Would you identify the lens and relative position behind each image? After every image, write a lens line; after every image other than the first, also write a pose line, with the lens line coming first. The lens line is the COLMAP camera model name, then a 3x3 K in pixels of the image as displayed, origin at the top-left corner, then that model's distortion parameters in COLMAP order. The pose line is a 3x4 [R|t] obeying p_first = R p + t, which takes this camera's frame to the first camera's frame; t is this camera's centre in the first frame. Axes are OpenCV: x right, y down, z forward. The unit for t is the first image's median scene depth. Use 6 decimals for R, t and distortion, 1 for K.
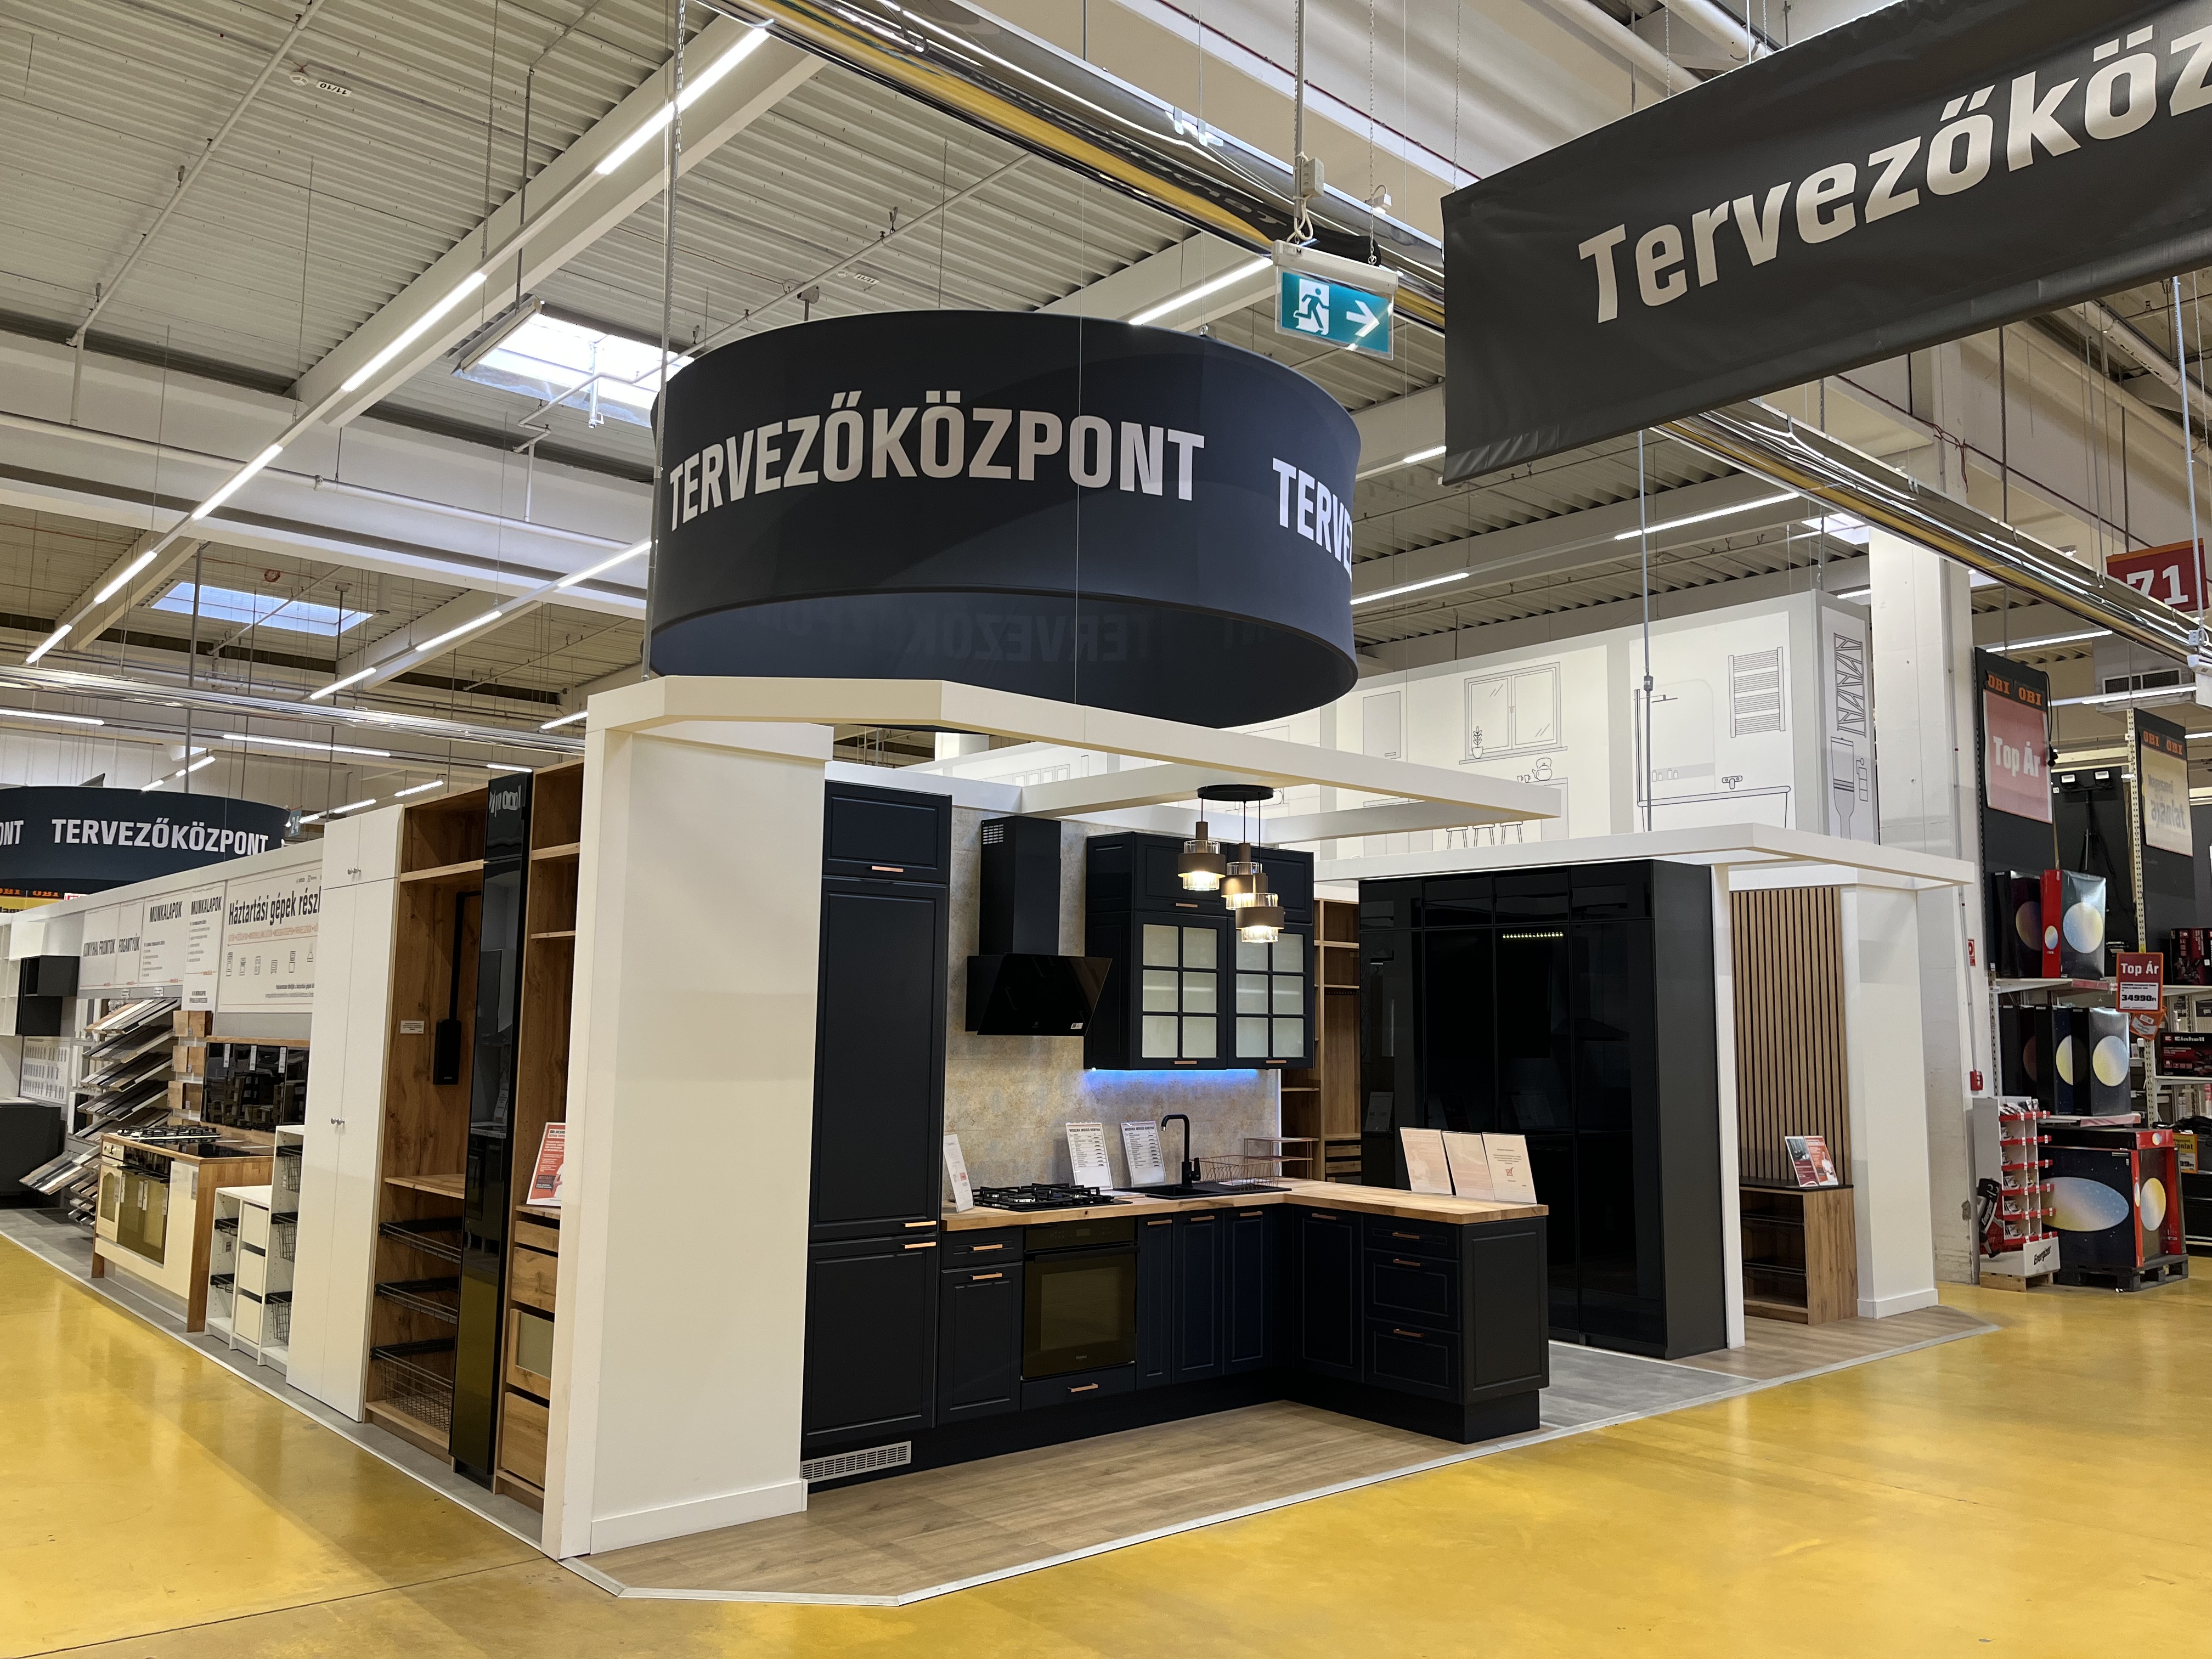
lens RADIAL K [[1670.6, 0, 1095.1], [0, 1670.6, 836.7], [0, 0, 1]] dist [0.108567, 0.000664]
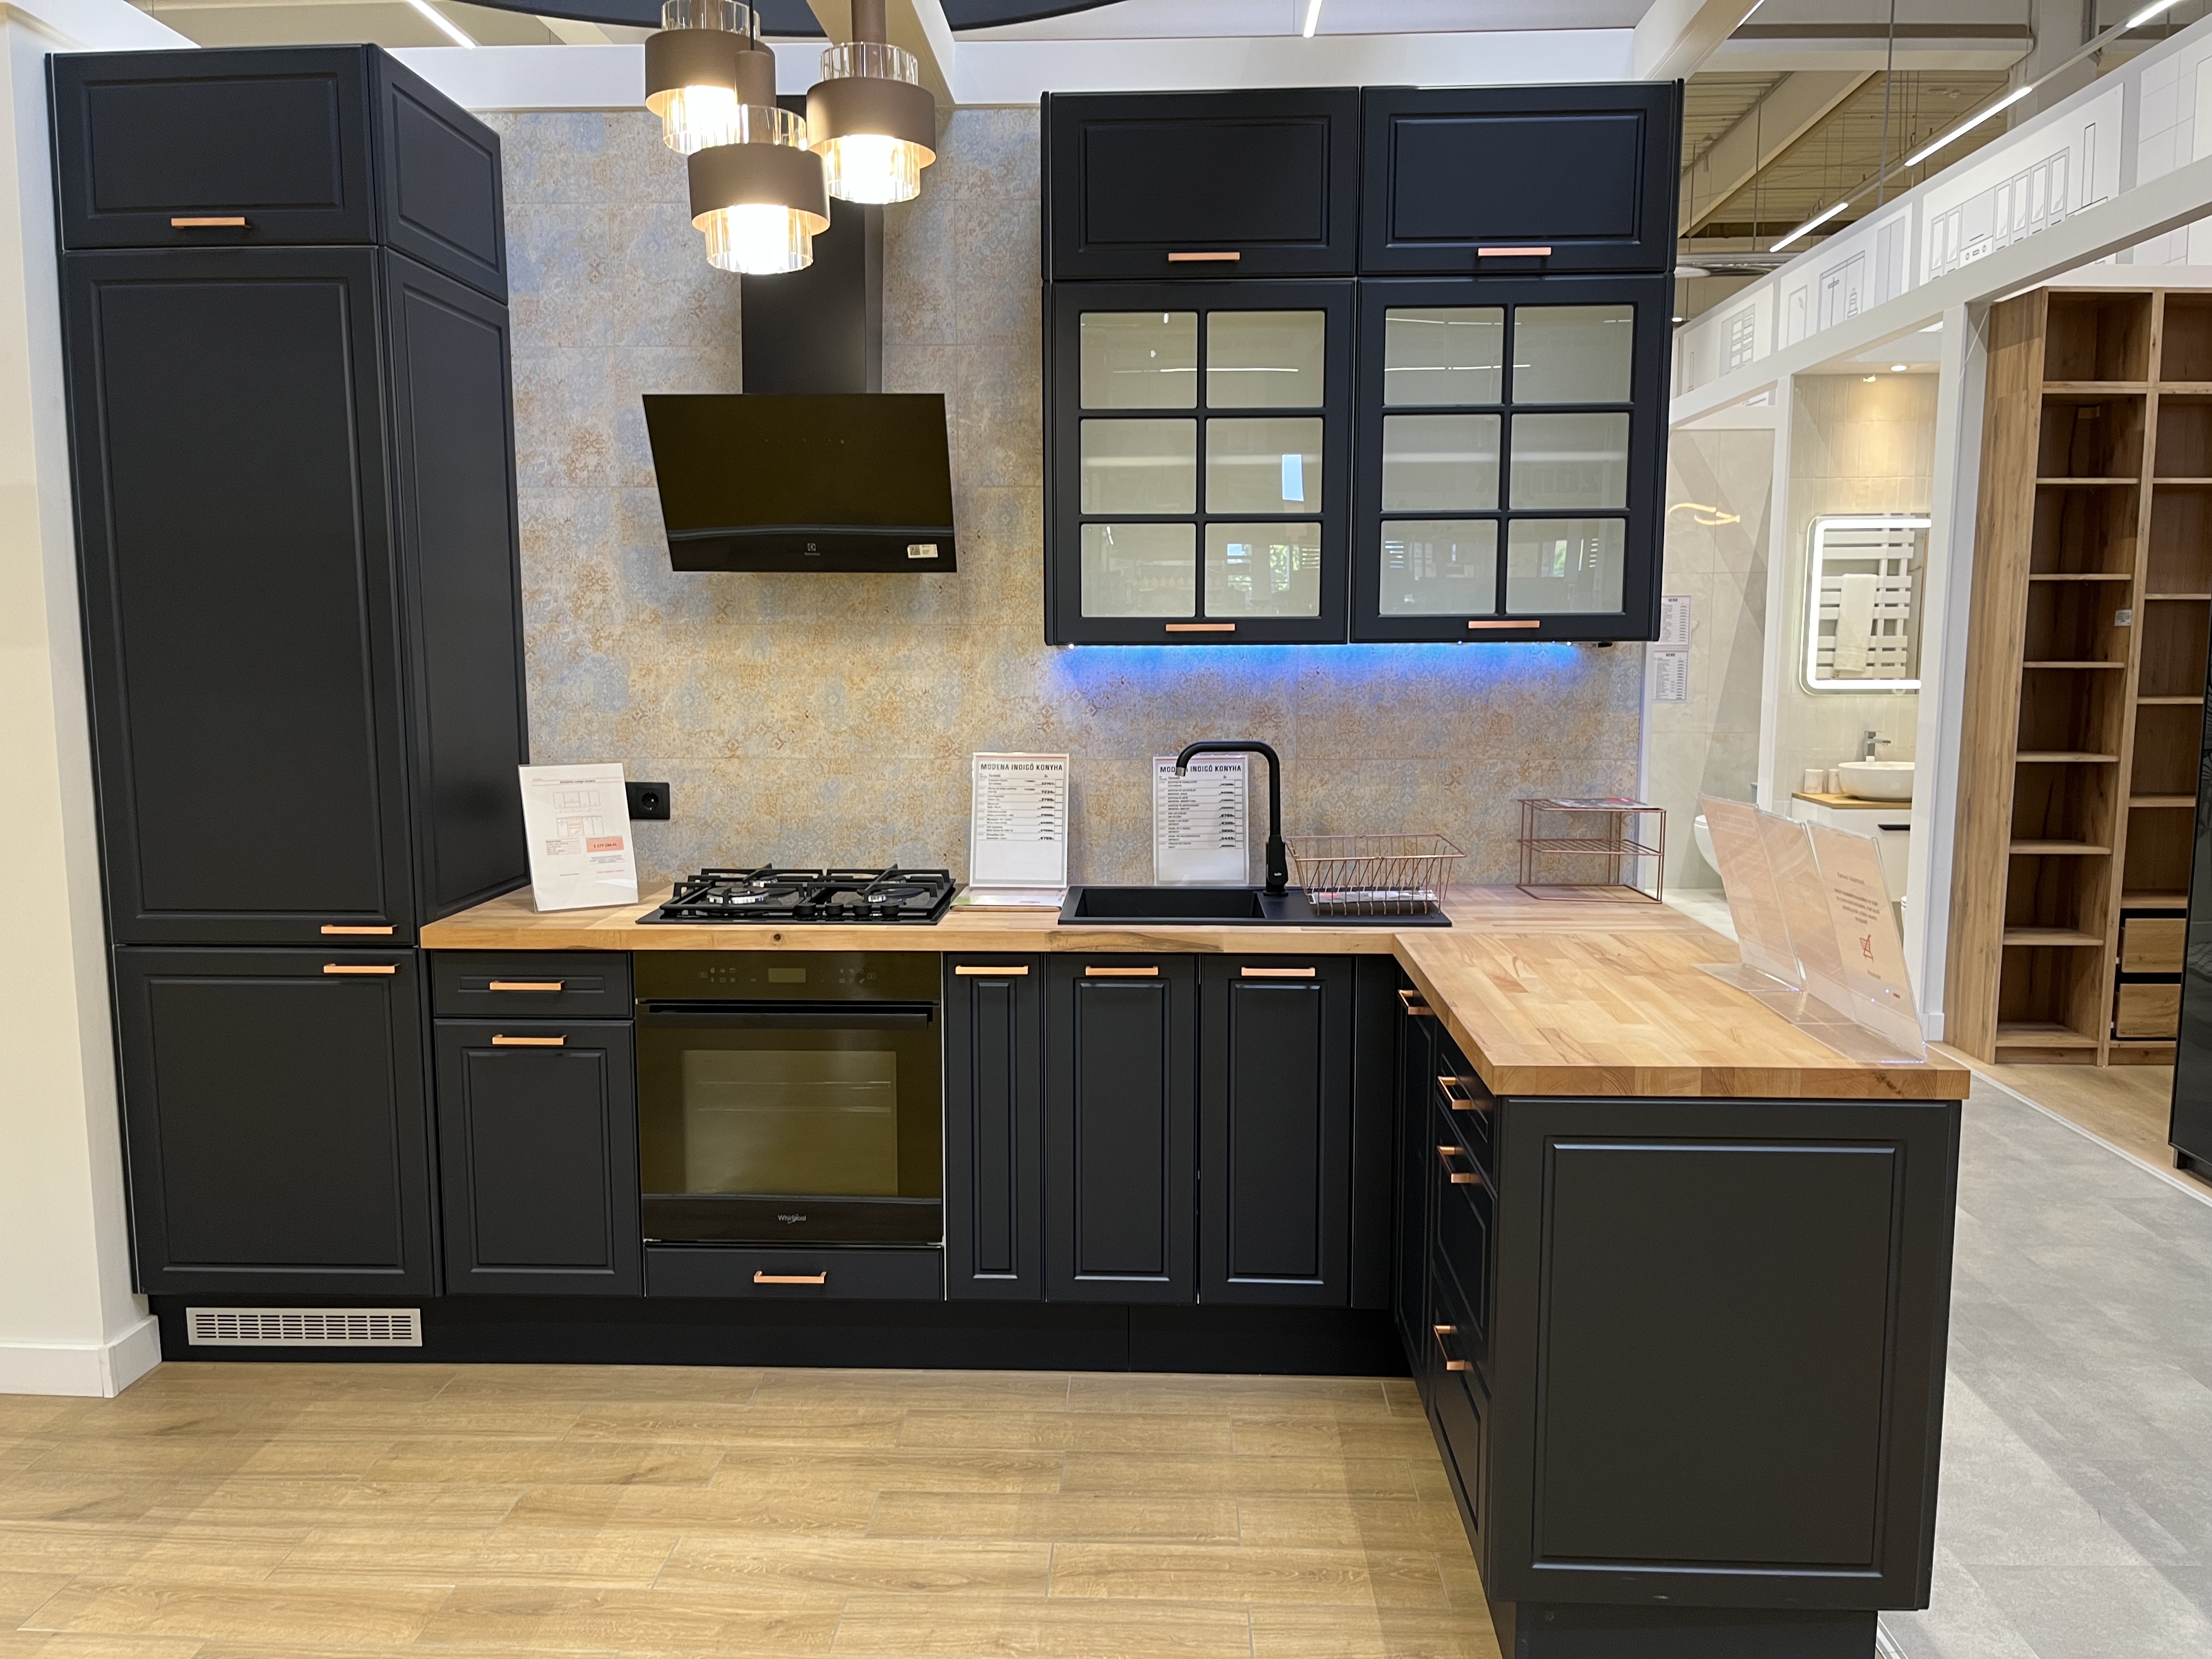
lens RADIAL K [[1670.6, 0, 1095.1], [0, 1670.6, 836.7], [0, 0, 1]] dist [0.108567, 0.000664]
pose [[0.722264, 0.068197, -0.688247, 0.348618], [0.089737, 0.977474, 0.191029, 0.103215], [0.685771, -0.199734, 0.699875, 0.667172]]
